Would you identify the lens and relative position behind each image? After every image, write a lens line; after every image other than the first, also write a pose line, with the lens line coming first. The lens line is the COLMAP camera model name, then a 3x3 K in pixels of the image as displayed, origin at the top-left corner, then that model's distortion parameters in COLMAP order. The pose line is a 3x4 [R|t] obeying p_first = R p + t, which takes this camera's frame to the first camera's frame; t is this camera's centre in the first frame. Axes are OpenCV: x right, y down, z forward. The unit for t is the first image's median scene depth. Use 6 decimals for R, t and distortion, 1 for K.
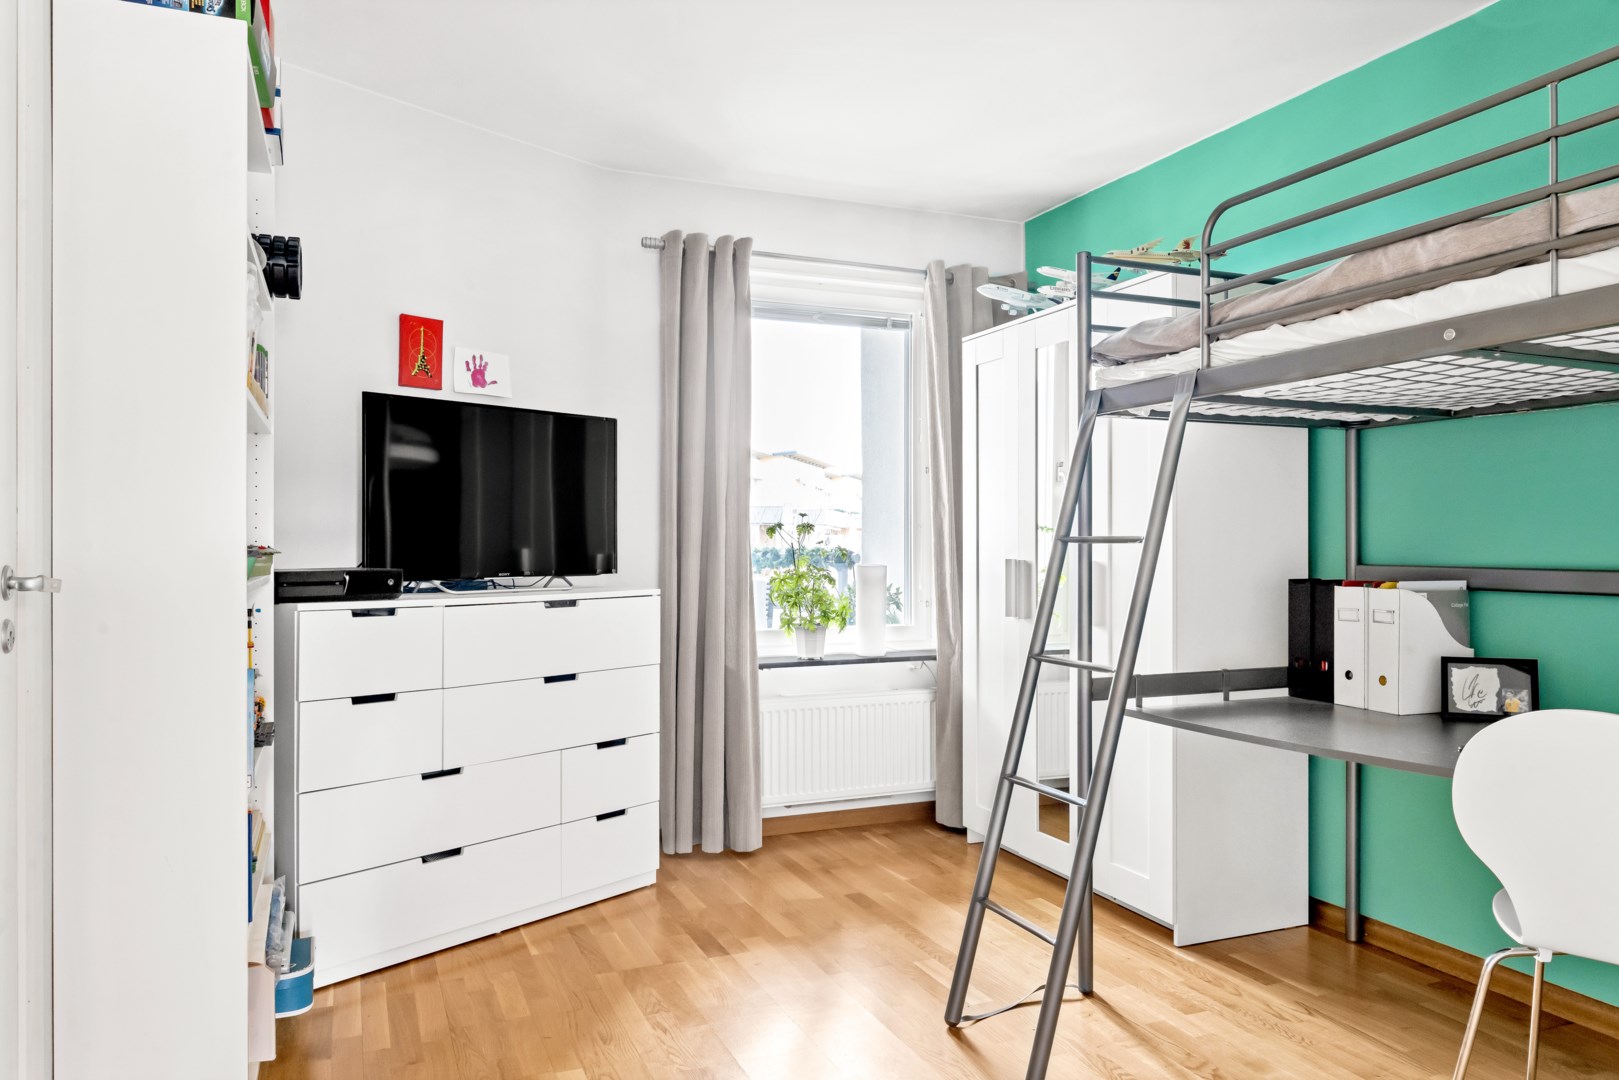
lens RADIAL K [[1105.7, 0, 809.5], [0, 1105.7, 540.0], [0, 0, 1]] dist [0.003022, -0.001213]
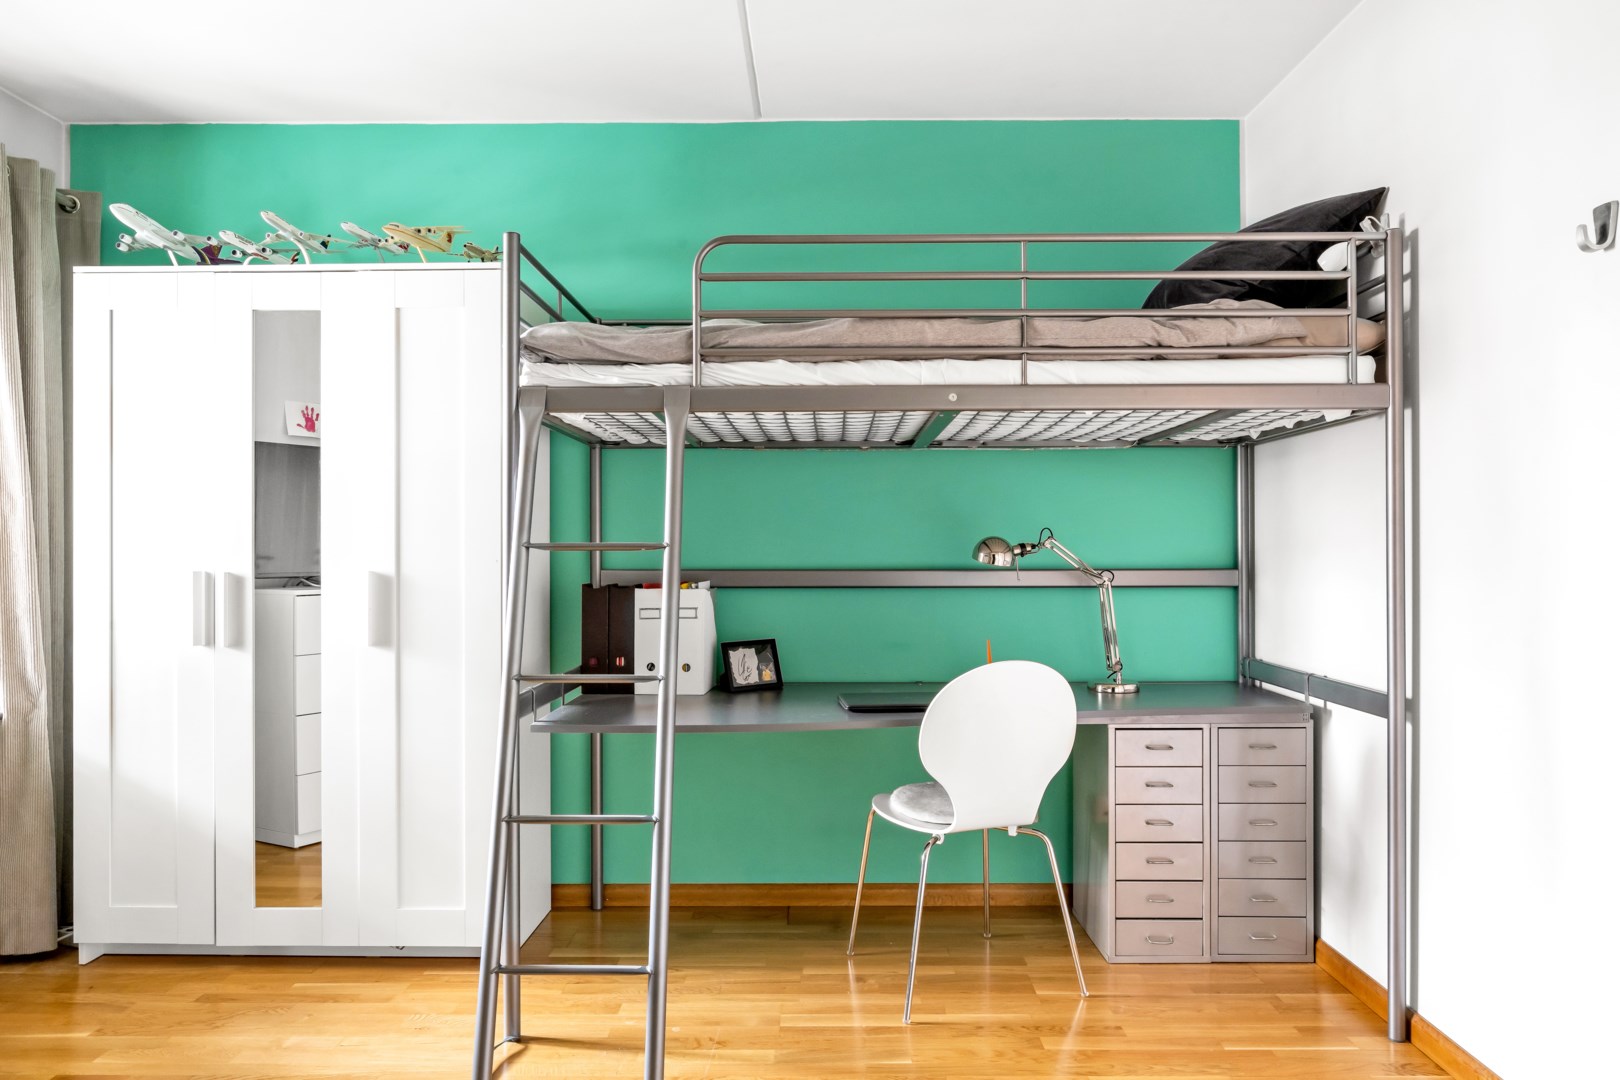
lens RADIAL K [[1086.7, 0, 810.0], [0, 1086.7, 540.0], [0, 0, 1]] dist [-0.006182, -0.002533]
pose [[0.393368, 0.009492, 0.919332, -0.501680], [-0.002317, 0.999954, -0.009333, 0.002527], [-0.919378, 0.001541, 0.393372, 0.440940]]
